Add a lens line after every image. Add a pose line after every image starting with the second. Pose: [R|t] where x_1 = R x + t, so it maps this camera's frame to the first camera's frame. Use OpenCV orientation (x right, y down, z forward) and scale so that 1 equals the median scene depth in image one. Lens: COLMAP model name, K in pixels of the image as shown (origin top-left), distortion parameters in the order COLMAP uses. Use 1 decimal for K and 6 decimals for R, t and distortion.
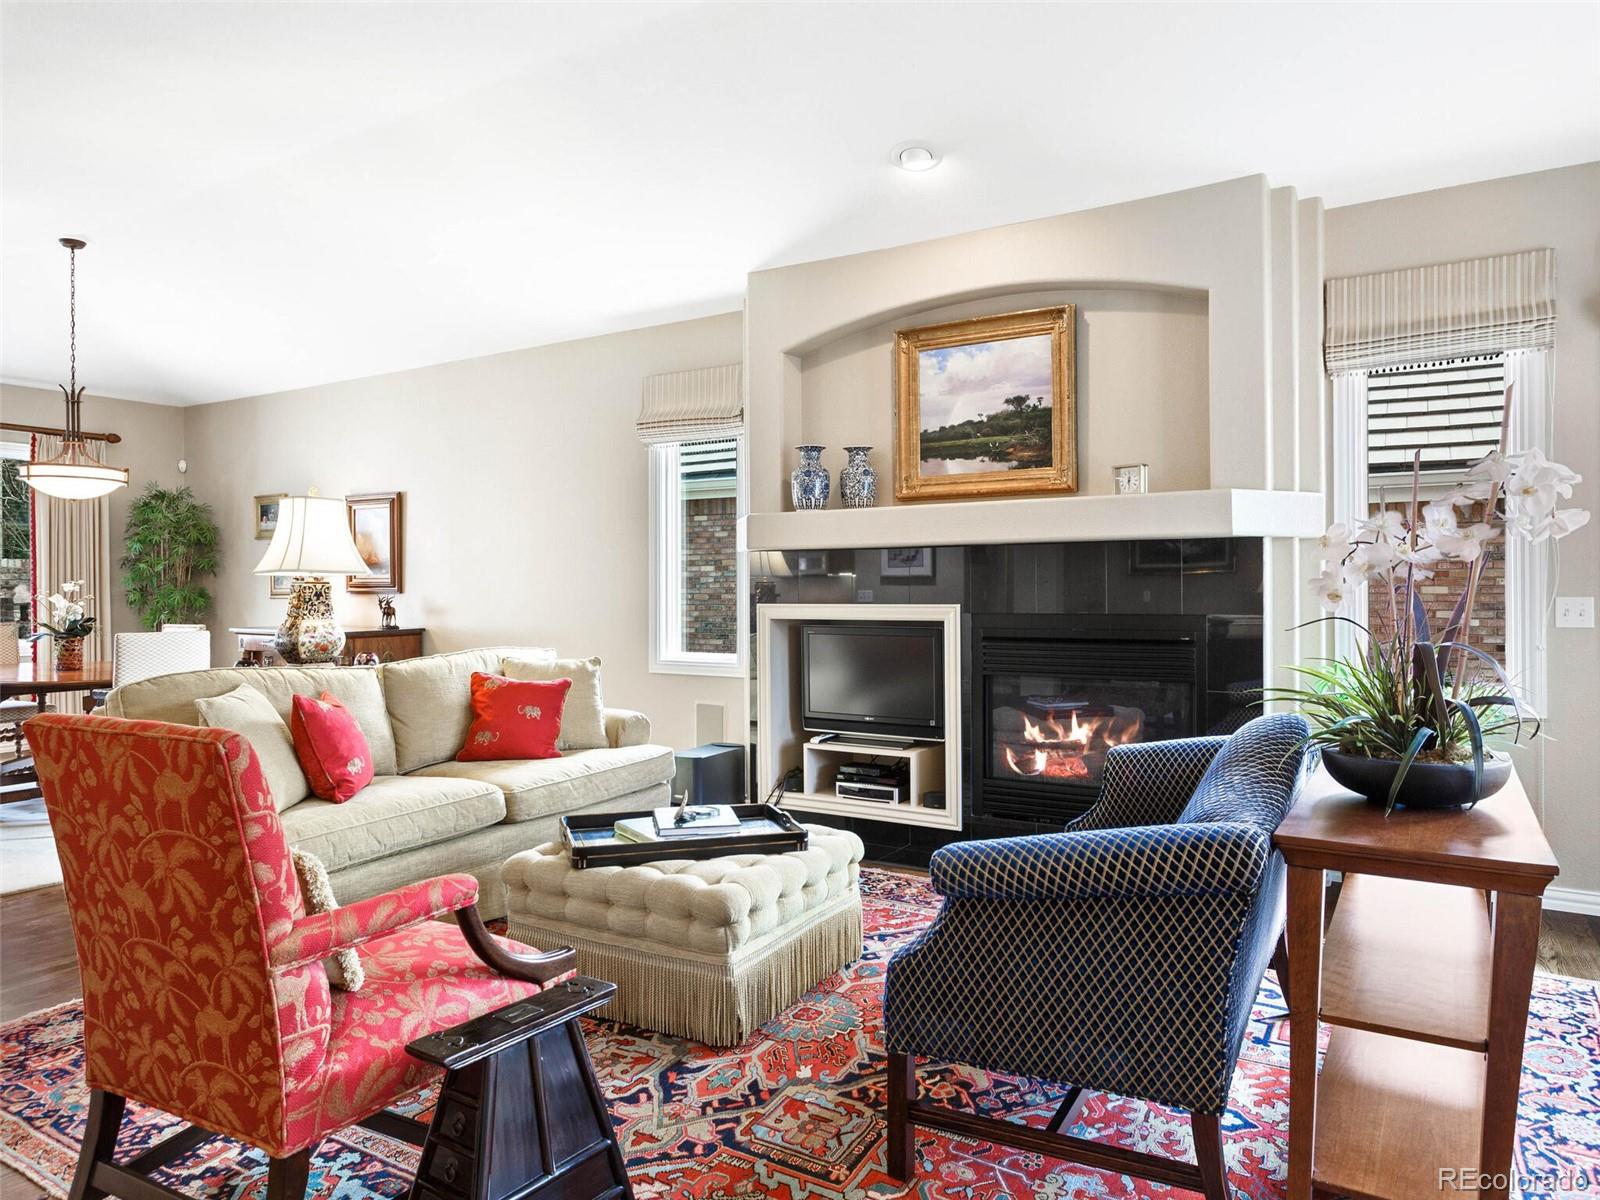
lens RADIAL K [[1025.0, 0, 796.9], [0, 1025.0, 577.9], [0, 0, 1]] dist [-0.004291, 0.006147]
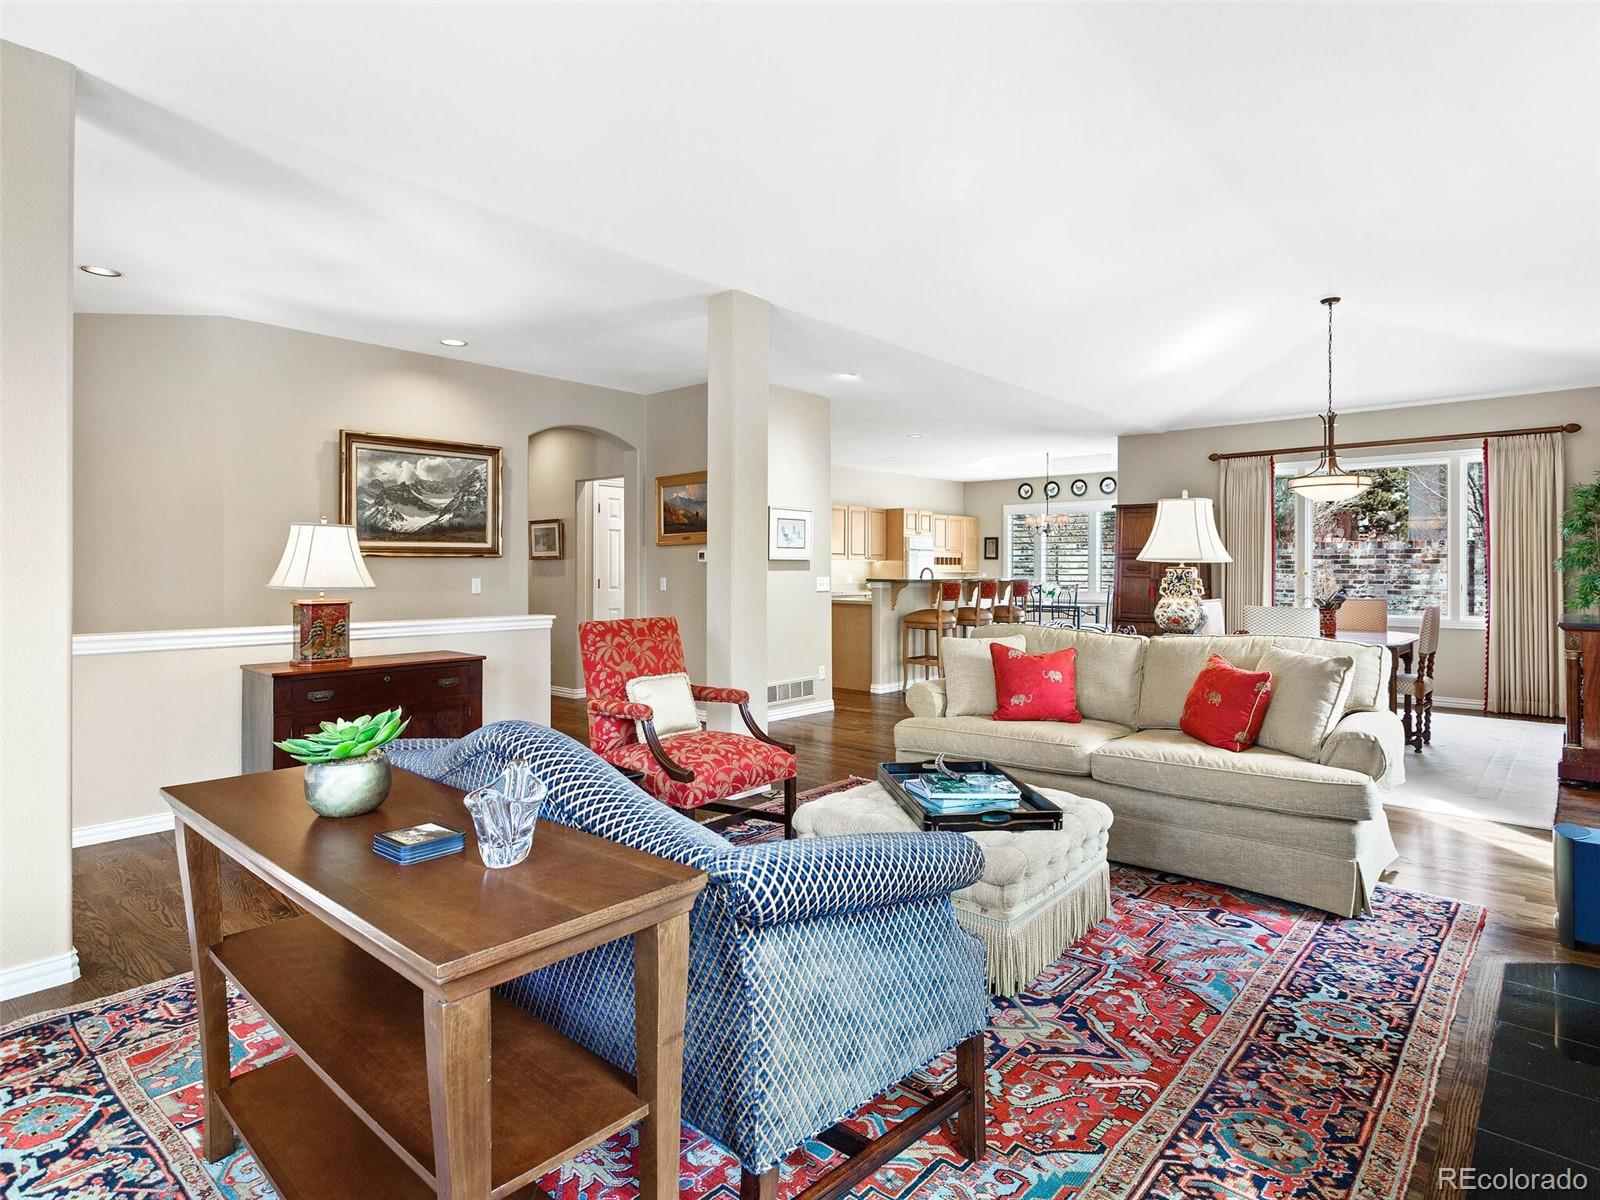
lens RADIAL K [[860.5, 0, 813.0], [0, 860.5, 564.9], [0, 0, 1]] dist [0.003316, 0.002460]
pose [[-0.167725, -0.000968, -0.985833, 0.614315], [0.004644, 0.999988, -0.001772, 0.000935], [0.985823, -0.004875, -0.167719, 0.728181]]
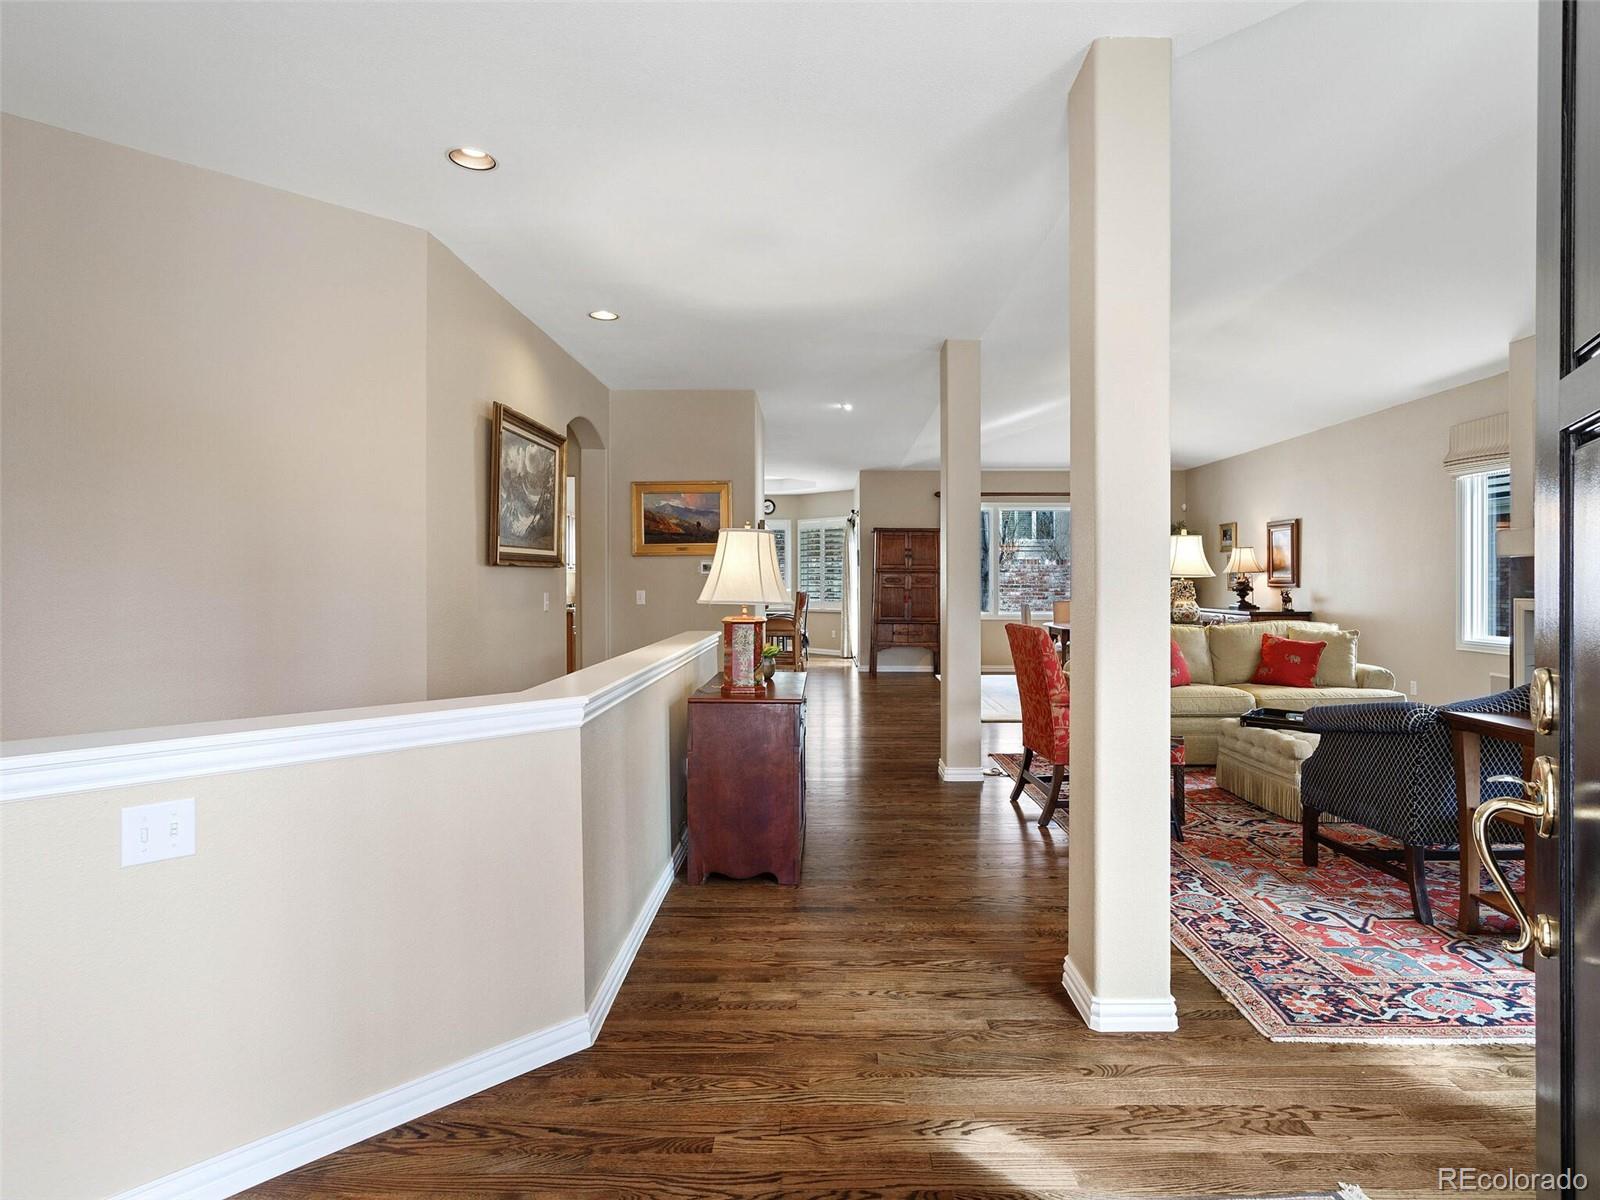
lens RADIAL K [[860.5, 0, 832.4], [0, 860.5, 582.7], [0, 0, 1]] dist [0.003316, 0.002460]
pose [[0.524923, 0.007023, -0.851121, 0.520460], [0.001151, 0.999959, 0.008961, -0.006362], [0.851149, -0.005683, 0.524893, -0.362709]]
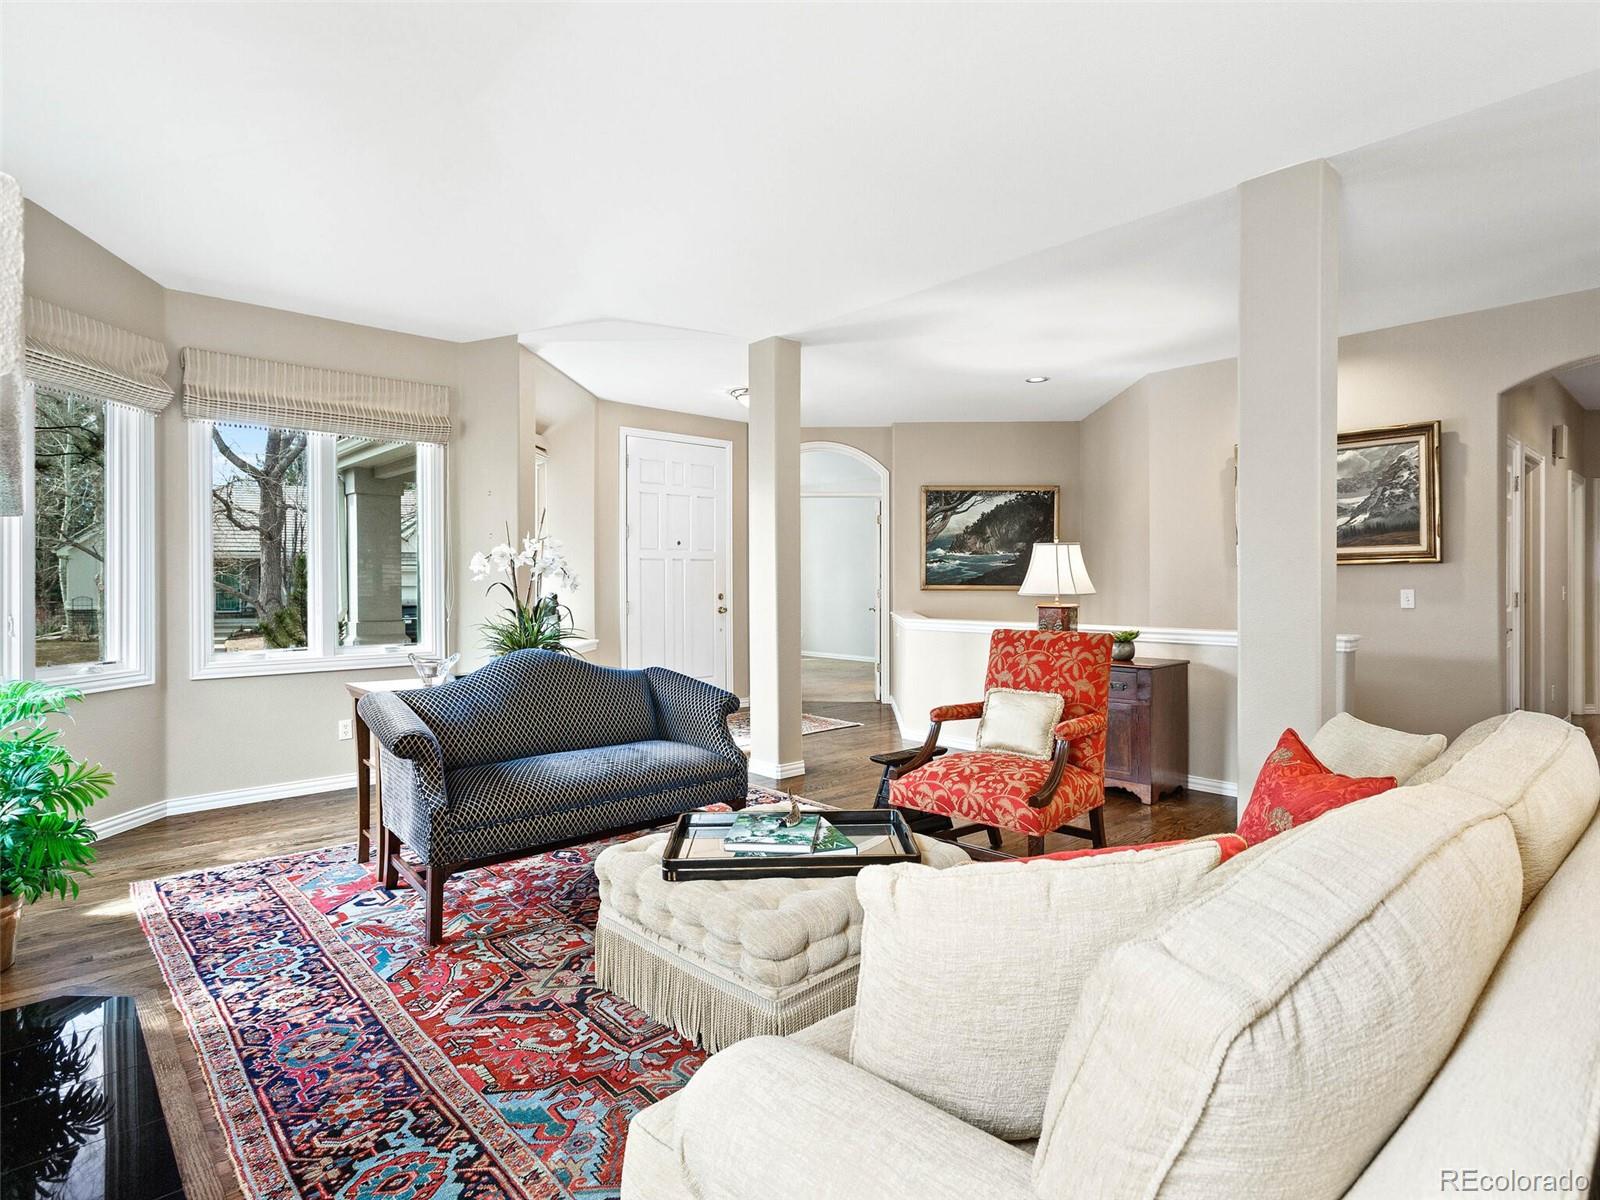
lens RADIAL K [[860.5, 0, 806.5], [0, 860.5, 587.8], [0, 0, 1]] dist [0.003316, 0.002460]
pose [[-0.961335, 0.003997, 0.275351, -0.251873], [0.004867, 0.999985, 0.002477, 0.009020], [-0.275337, 0.003721, -0.961340, 1.282346]]
